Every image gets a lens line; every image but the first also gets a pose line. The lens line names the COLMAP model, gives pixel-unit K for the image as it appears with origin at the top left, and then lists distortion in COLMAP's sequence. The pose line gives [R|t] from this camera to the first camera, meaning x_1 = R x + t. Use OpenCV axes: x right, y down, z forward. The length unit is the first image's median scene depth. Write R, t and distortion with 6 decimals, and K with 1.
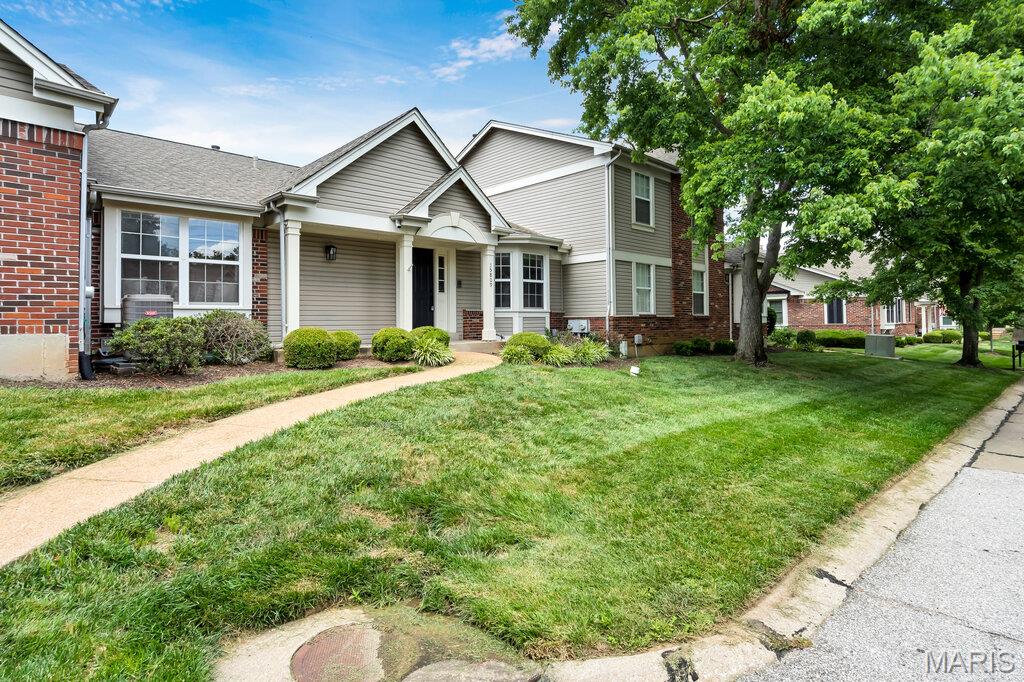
lens RADIAL K [[531.6, 0, 510.8], [0, 531.6, 310.6], [0, 0, 1]] dist [-0.000821, 0.000011]
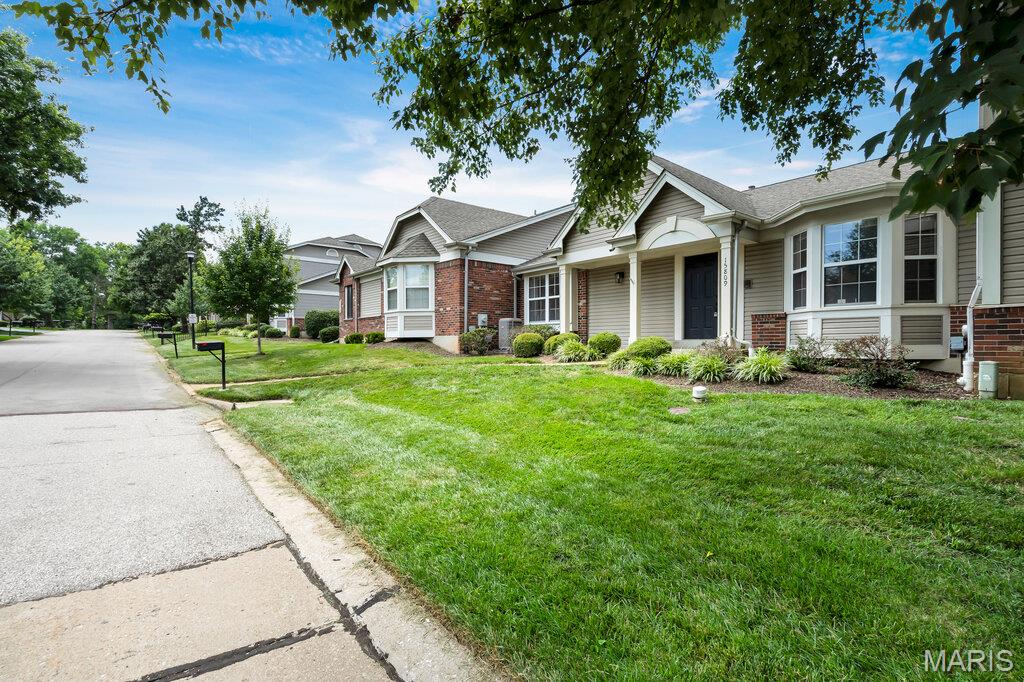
lens RADIAL K [[479.4, 0, 510.7], [0, 479.4, 344.3], [0, 0, 1]] dist [0.000079, -0.000030]
pose [[-0.073805, 0.006463, -0.997252, 0.819272], [0.017980, 0.999825, 0.005149, 0.042543], [0.997111, -0.017551, -0.073908, 0.776324]]
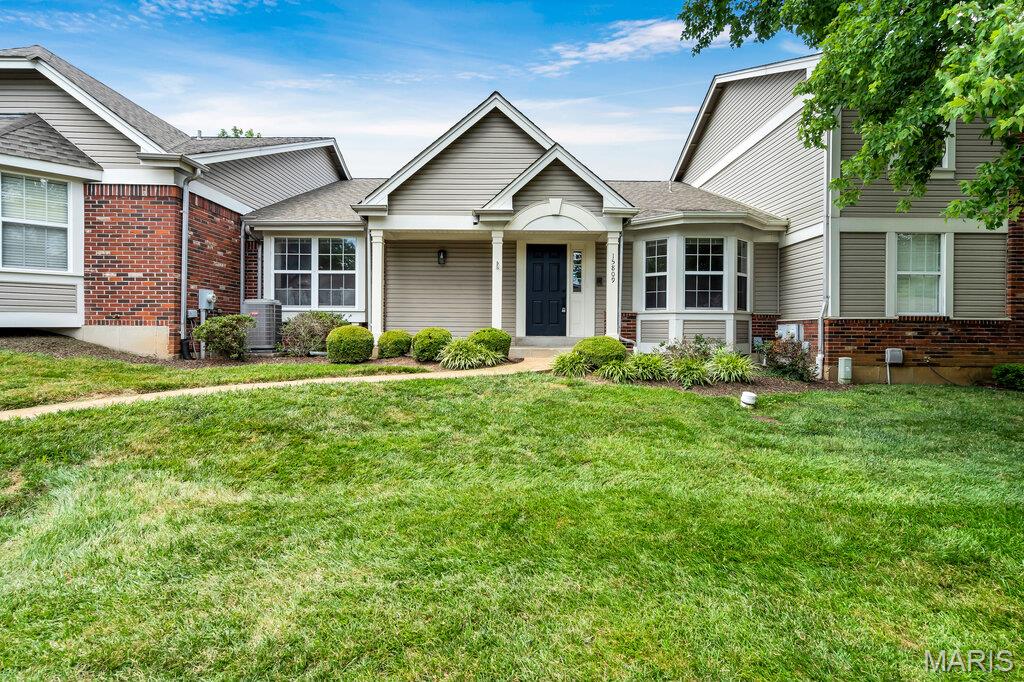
lens RADIAL K [[519.9, 0, 511.6], [0, 519.9, 334.6], [0, 0, 1]] dist [-0.000295, 0.000367]
pose [[0.727543, 0.014595, -0.685907, 0.438696], [0.001644, 0.999734, 0.023016, 0.018943], [0.686061, -0.017873, 0.727325, 0.331275]]
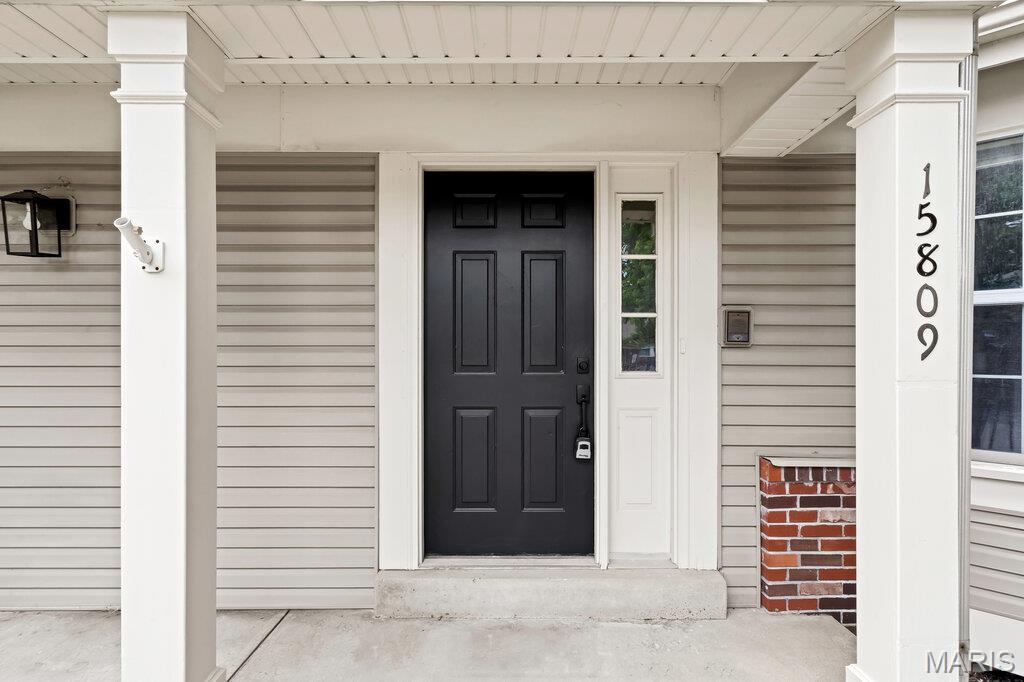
lens RADIAL K [[531.9, 0, 511.0], [0, 531.9, 358.7], [0, 0, 1]] dist [-0.001710, -0.000235]
pose [[0.732615, 0.002226, -0.680640, -0.027424], [0.010252, 0.999845, 0.014304, -0.048794], [0.680566, -0.017457, 0.732479, 0.919929]]
